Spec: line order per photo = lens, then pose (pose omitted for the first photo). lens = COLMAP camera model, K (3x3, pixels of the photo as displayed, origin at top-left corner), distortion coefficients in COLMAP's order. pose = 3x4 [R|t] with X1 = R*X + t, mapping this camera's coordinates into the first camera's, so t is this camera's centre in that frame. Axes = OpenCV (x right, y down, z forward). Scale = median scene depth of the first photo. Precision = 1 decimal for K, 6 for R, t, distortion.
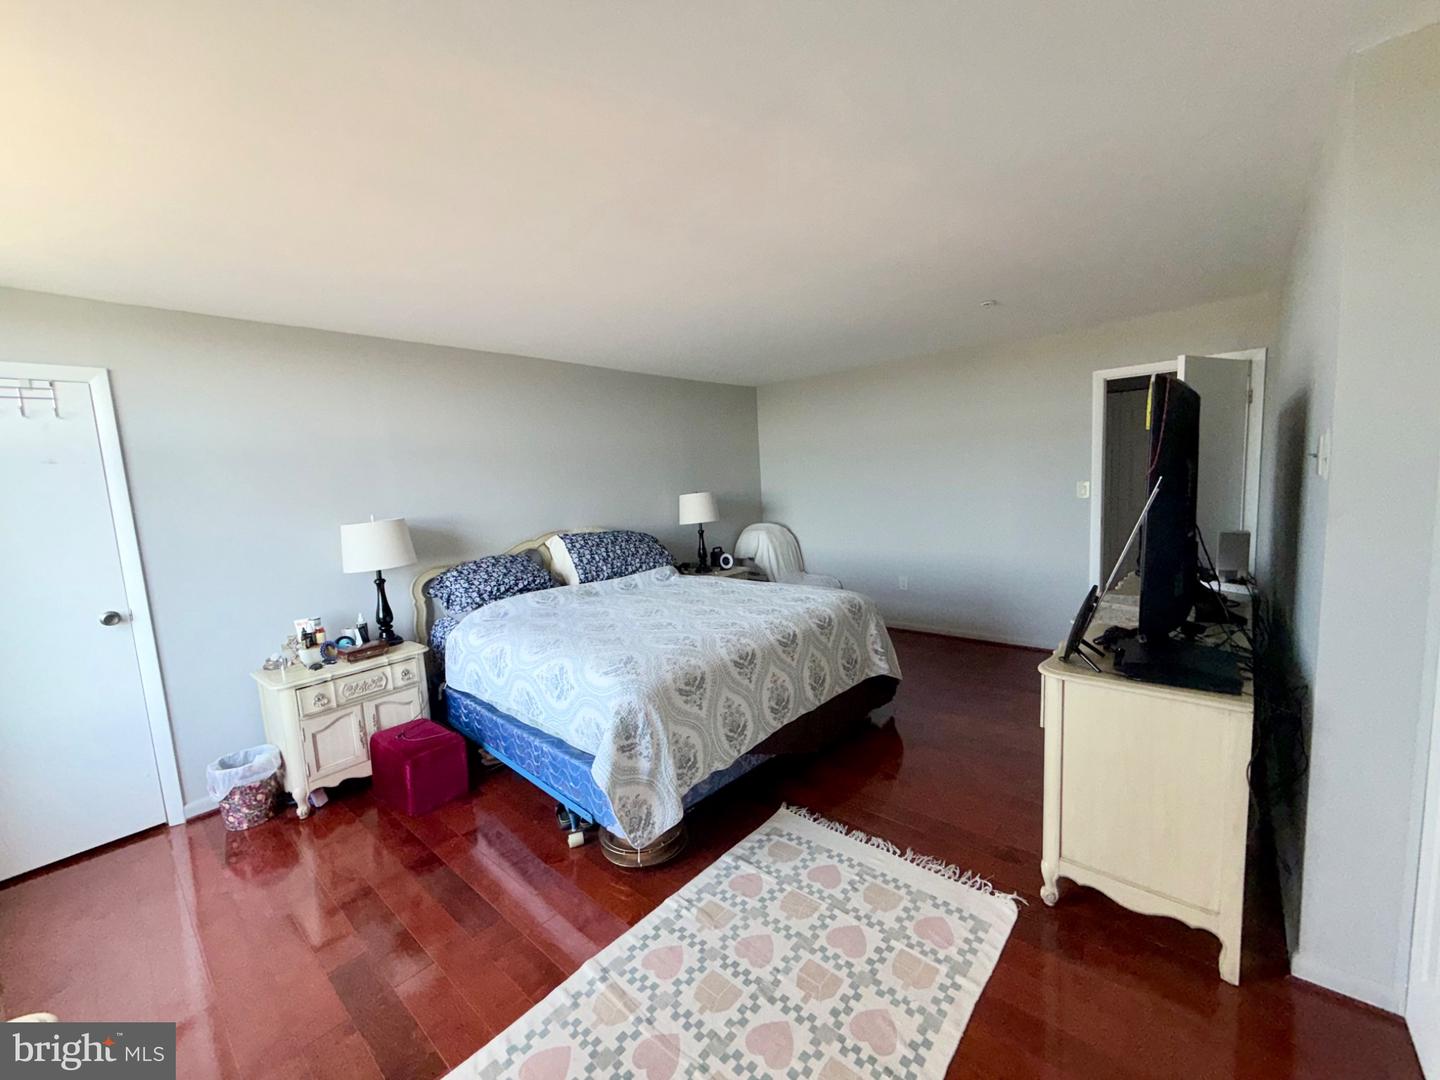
lens RADIAL K [[574.9, 0, 717.2], [0, 574.9, 538.3], [0, 0, 1]] dist [-0.000002, 0.000259]
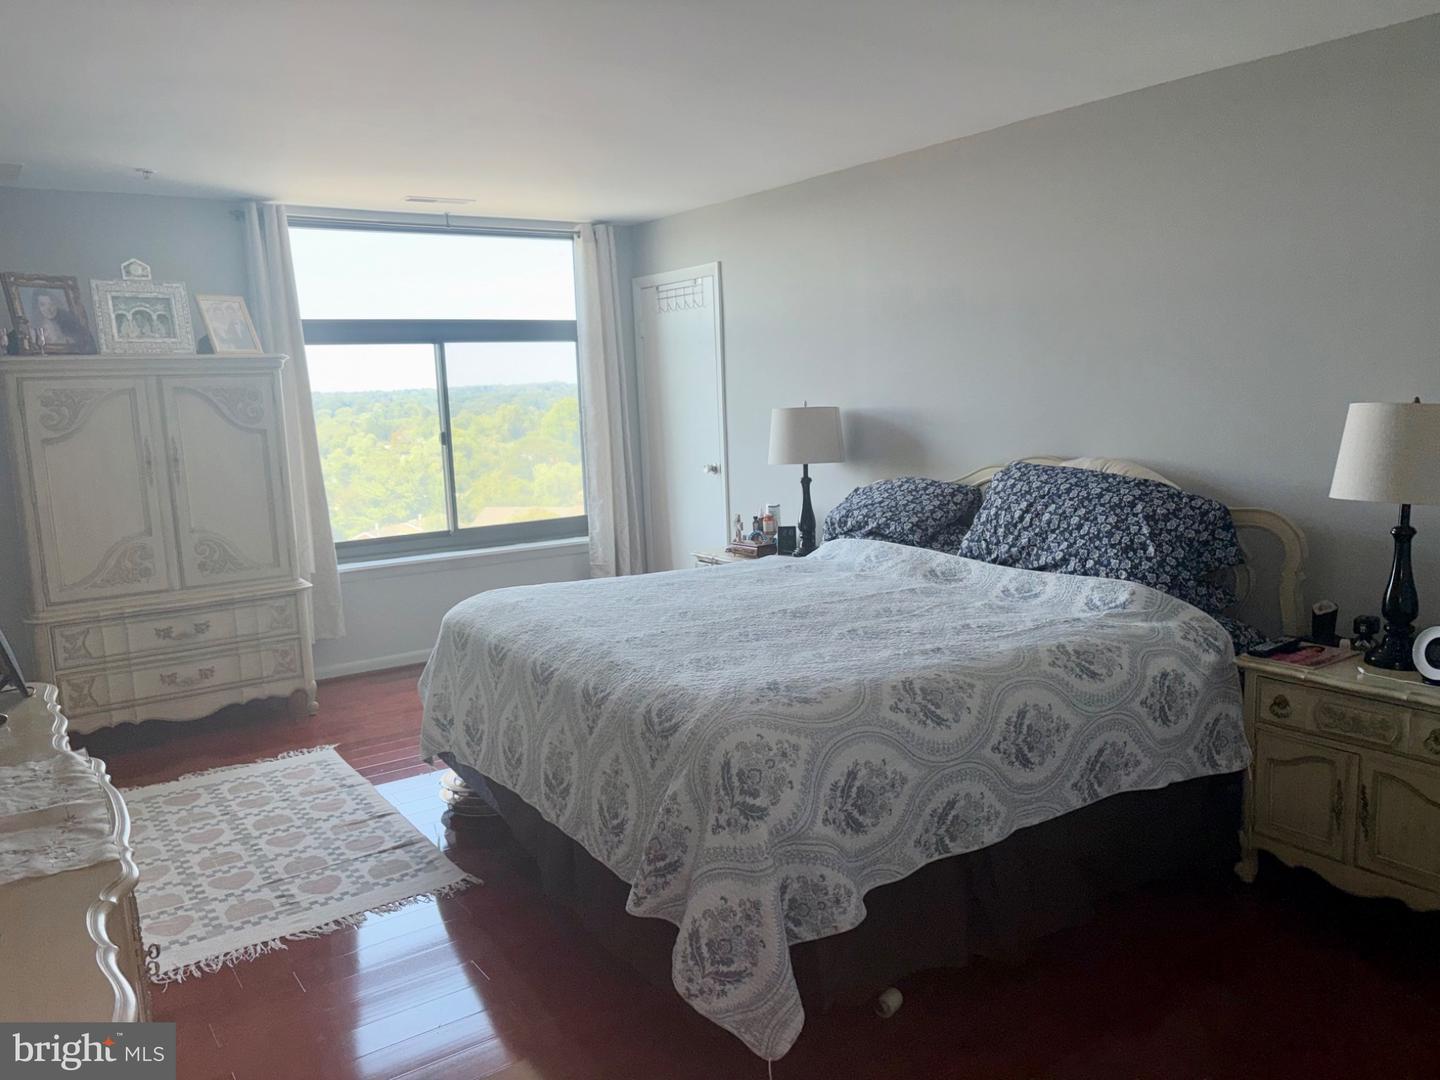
lens RADIAL K [[1108.3, 0, 710.7], [0, 1108.3, 543.0], [0, 0, 1]] dist [0.105026, -0.146861]
pose [[-0.255593, 0.193768, -0.947167, 1.548998], [-0.063589, 0.974218, 0.216461, -0.274664], [0.964691, 0.115555, -0.236682, 1.968696]]
